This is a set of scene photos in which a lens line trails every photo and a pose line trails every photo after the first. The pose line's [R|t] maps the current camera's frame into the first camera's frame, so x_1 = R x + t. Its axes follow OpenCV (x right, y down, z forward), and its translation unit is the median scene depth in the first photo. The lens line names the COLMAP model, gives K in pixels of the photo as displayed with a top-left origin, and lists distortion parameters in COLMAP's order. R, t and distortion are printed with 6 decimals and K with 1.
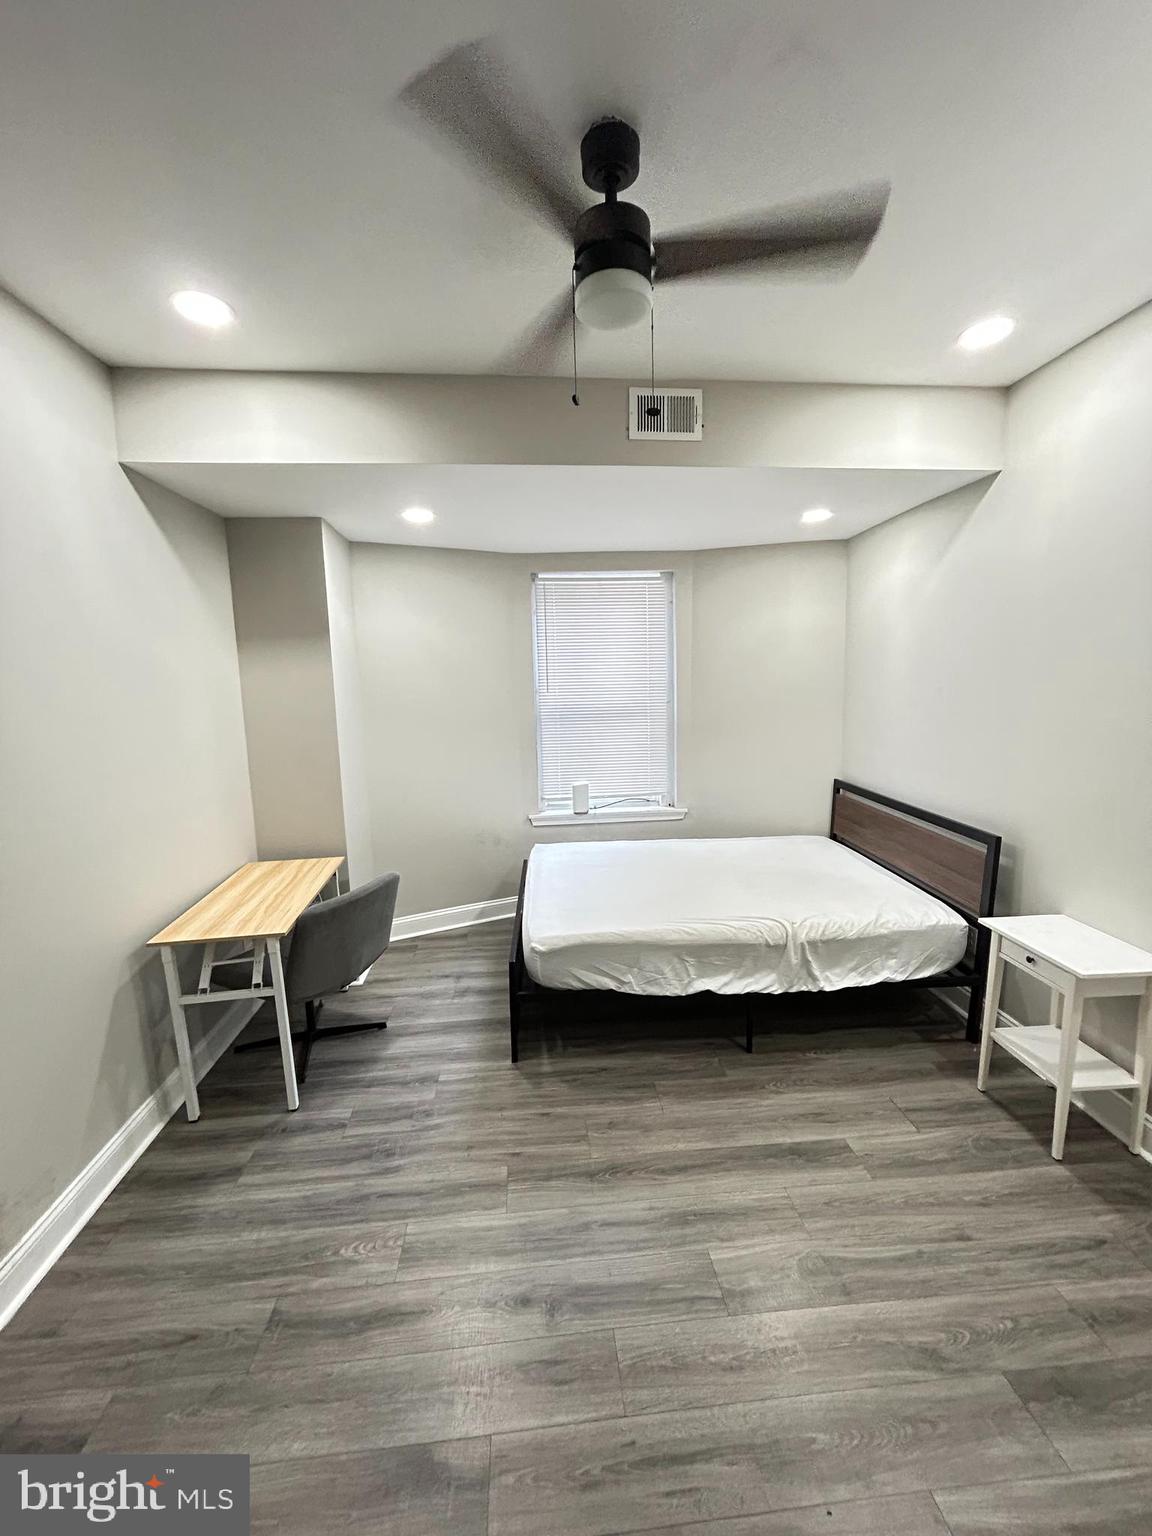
lens RADIAL K [[618.2, 0, 577.6], [0, 618.2, 776.7], [0, 0, 1]] dist [-0.000890, -0.000682]
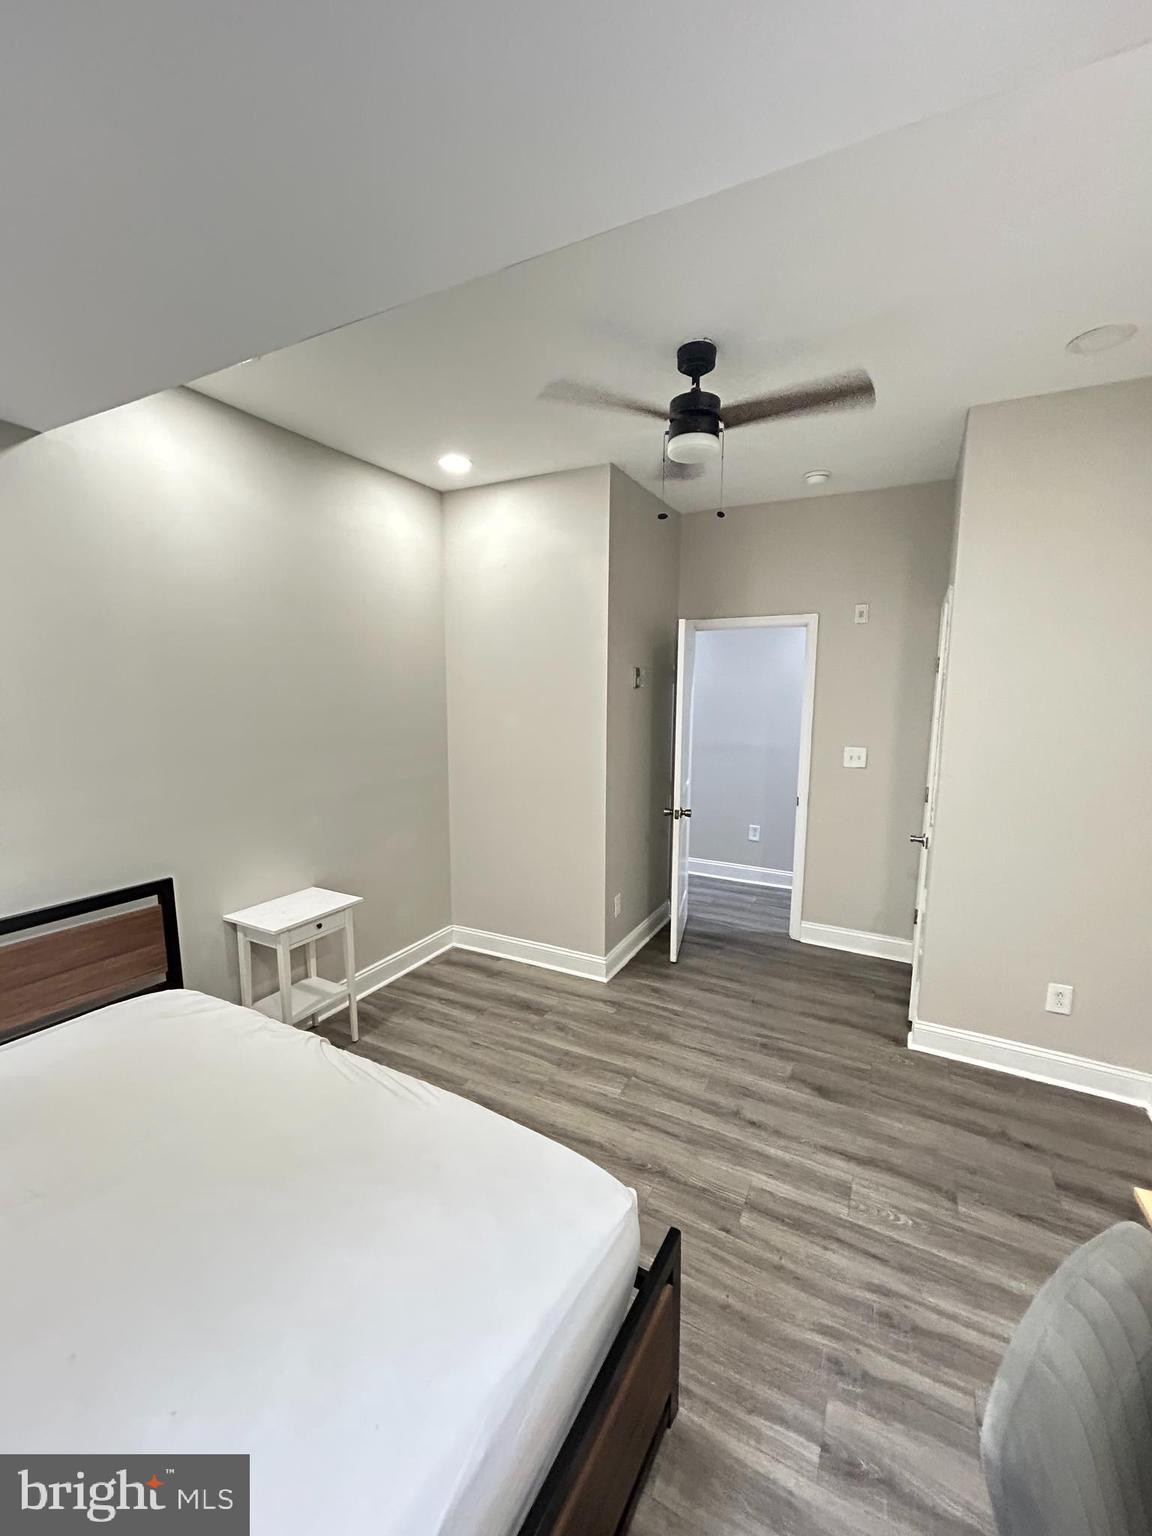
lens RADIAL K [[618.2, 0, 579.0], [0, 618.2, 770.7], [0, 0, 1]] dist [-0.000890, -0.000682]
pose [[-0.841387, -0.050536, 0.538065, -0.369722], [0.101705, 0.963022, 0.249487, -0.267973], [-0.530776, 0.264639, -0.805135, 1.671776]]
